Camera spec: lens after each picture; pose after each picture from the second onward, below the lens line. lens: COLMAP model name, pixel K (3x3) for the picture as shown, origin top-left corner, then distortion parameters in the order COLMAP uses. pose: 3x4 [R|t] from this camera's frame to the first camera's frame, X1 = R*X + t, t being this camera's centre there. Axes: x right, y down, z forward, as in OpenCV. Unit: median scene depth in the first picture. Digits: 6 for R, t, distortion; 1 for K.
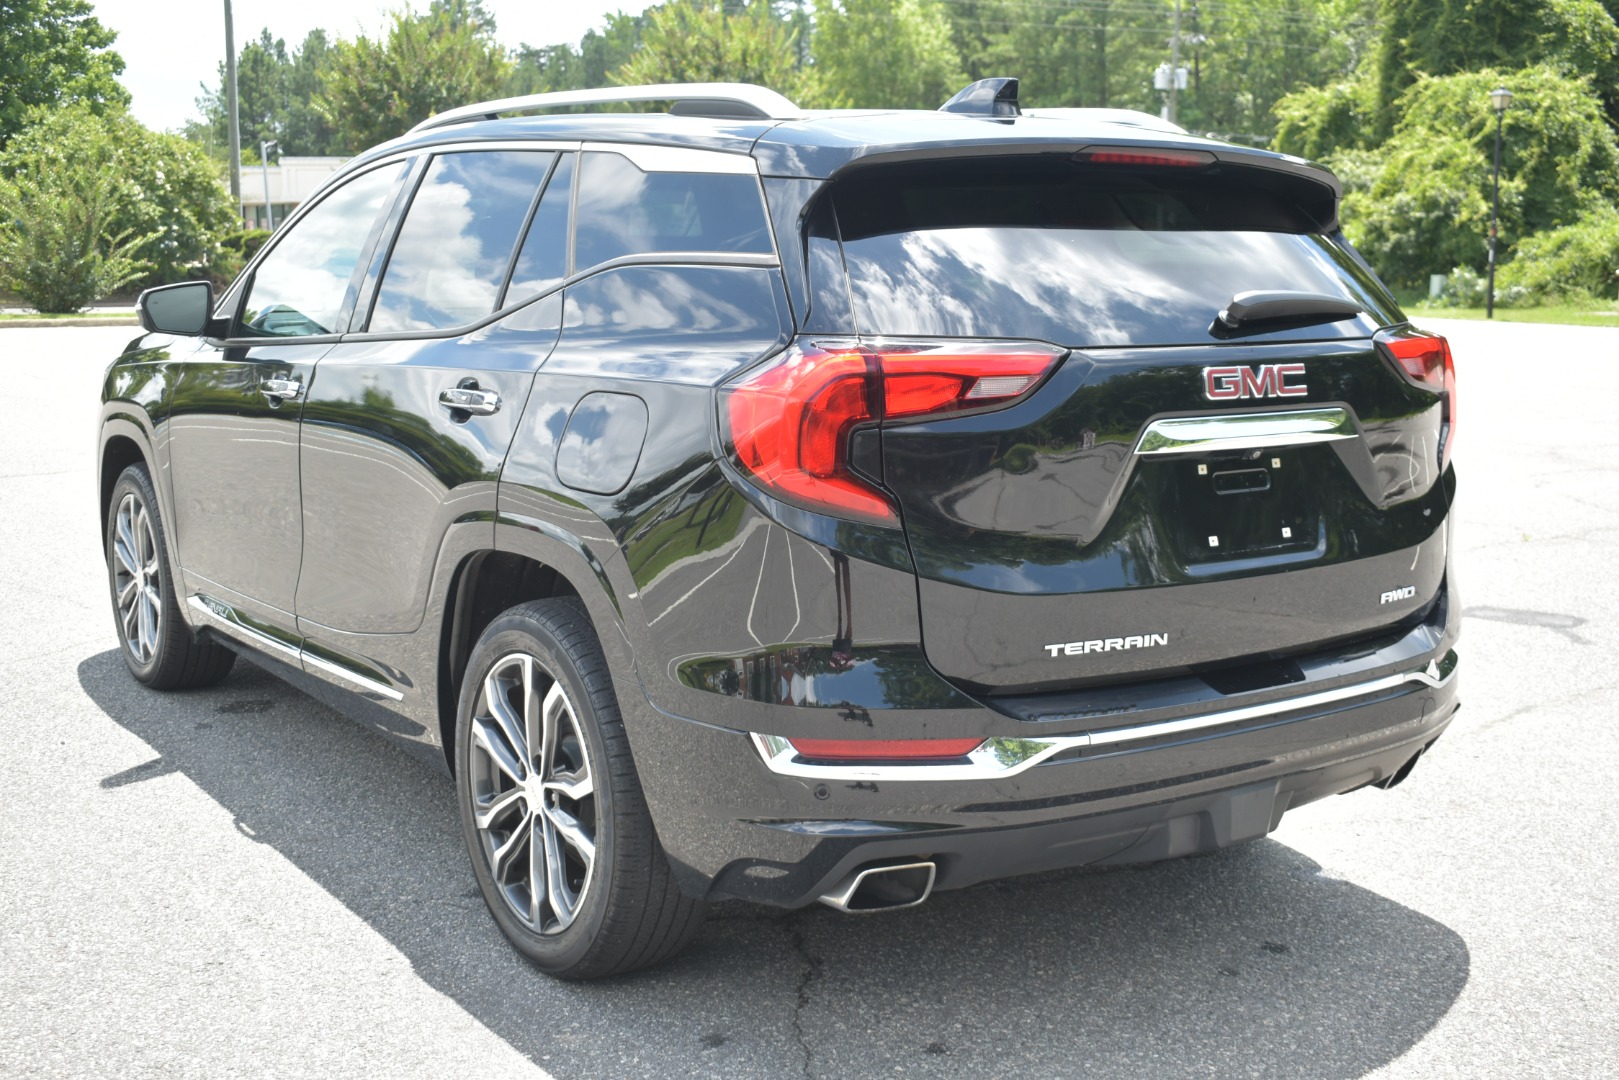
lens RADIAL K [[1865.4, 0, 809.5], [0, 1865.4, 540.0], [0, 0, 1]] dist [-0.020176, -0.053568]
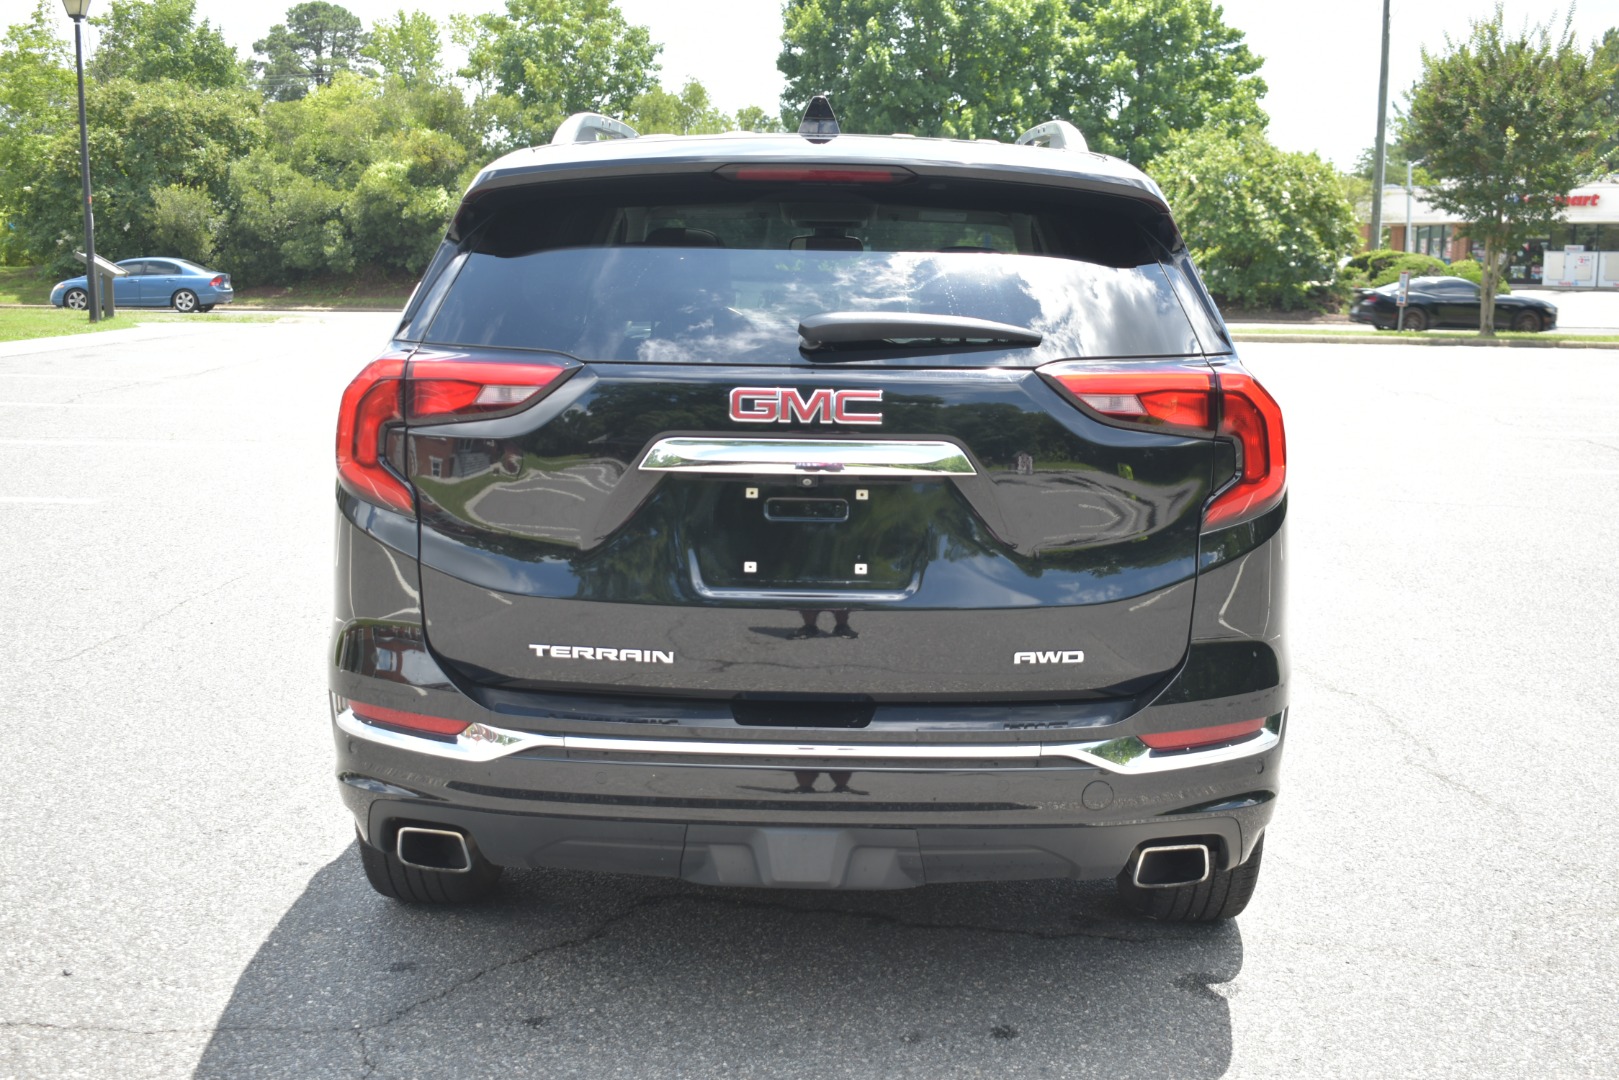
lens RADIAL K [[1865.4, 0, 809.5], [0, 1865.4, 540.0], [0, 0, 1]] dist [-0.020176, -0.053568]
pose [[0.810981, 0.094082, -0.577459, 0.076027], [-0.099941, 0.994756, 0.021714, -0.003562], [0.576474, 0.040102, 0.816131, 0.021036]]
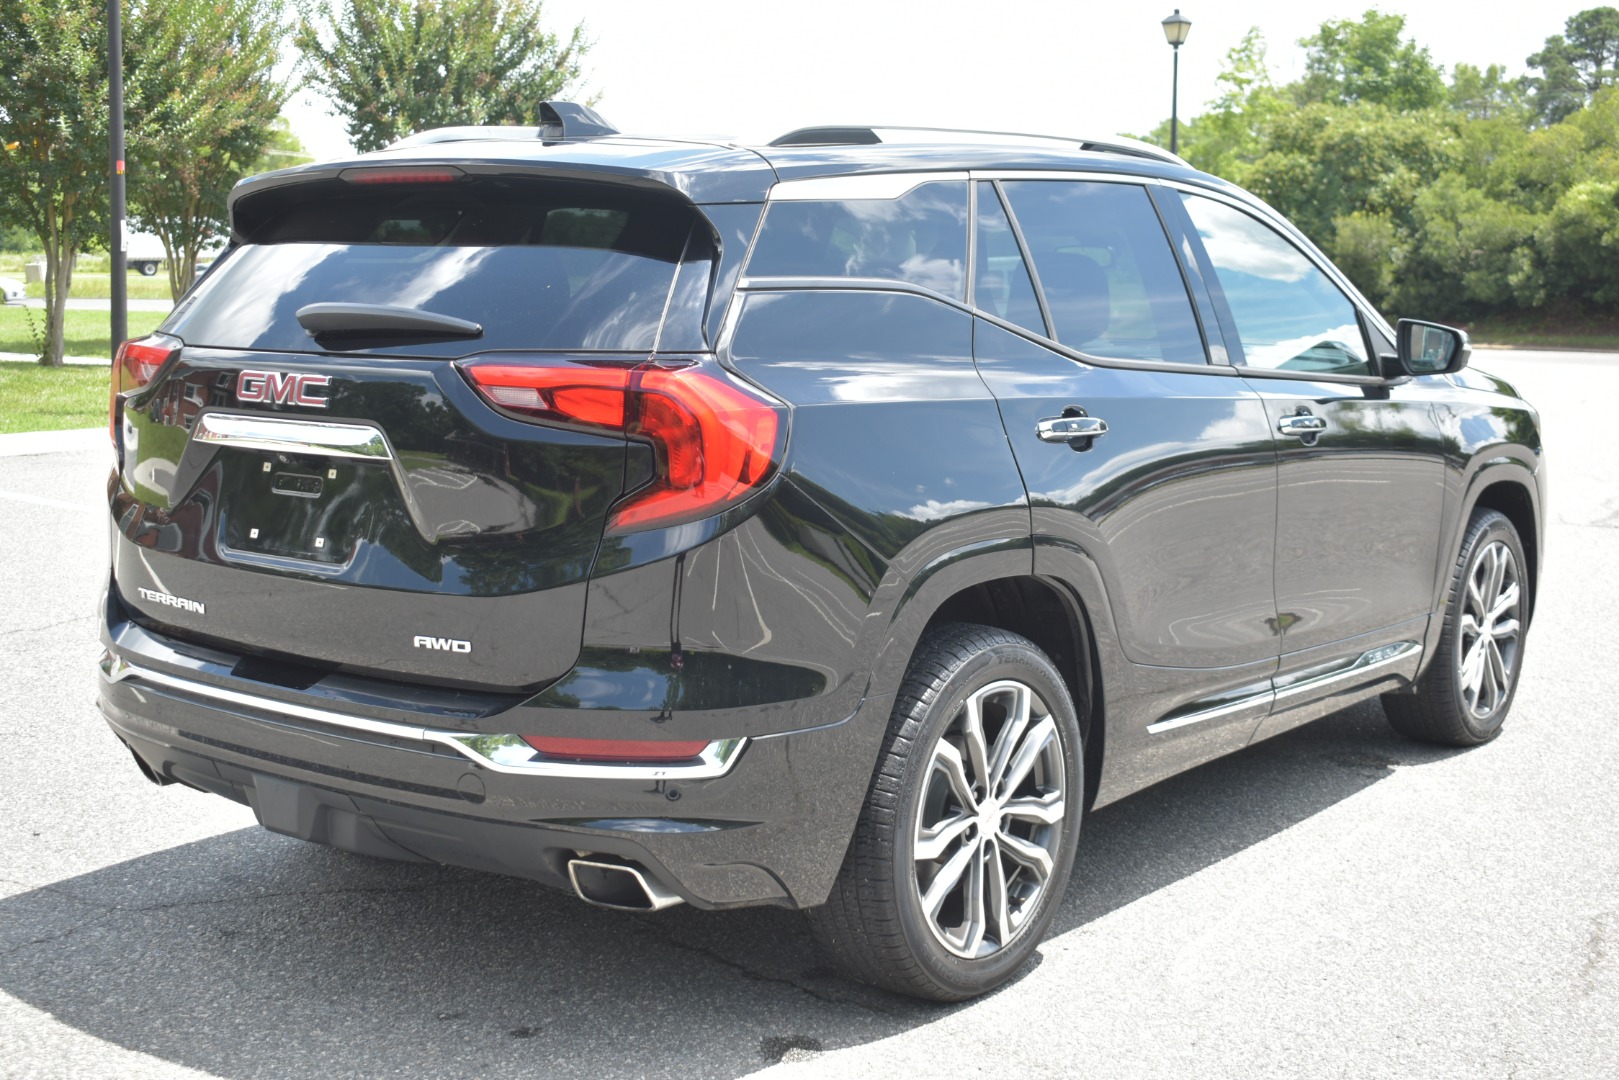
lens RADIAL K [[2014.9, 0, 809.5], [0, 2014.9, 540.0], [0, 0, 1]] dist [-0.015221, 0.009626]
pose [[0.311635, 0.124219, -0.942048, 0.133074], [-0.158617, 0.984308, 0.077320, -0.012838], [0.936870, 0.125329, 0.326448, 0.087270]]
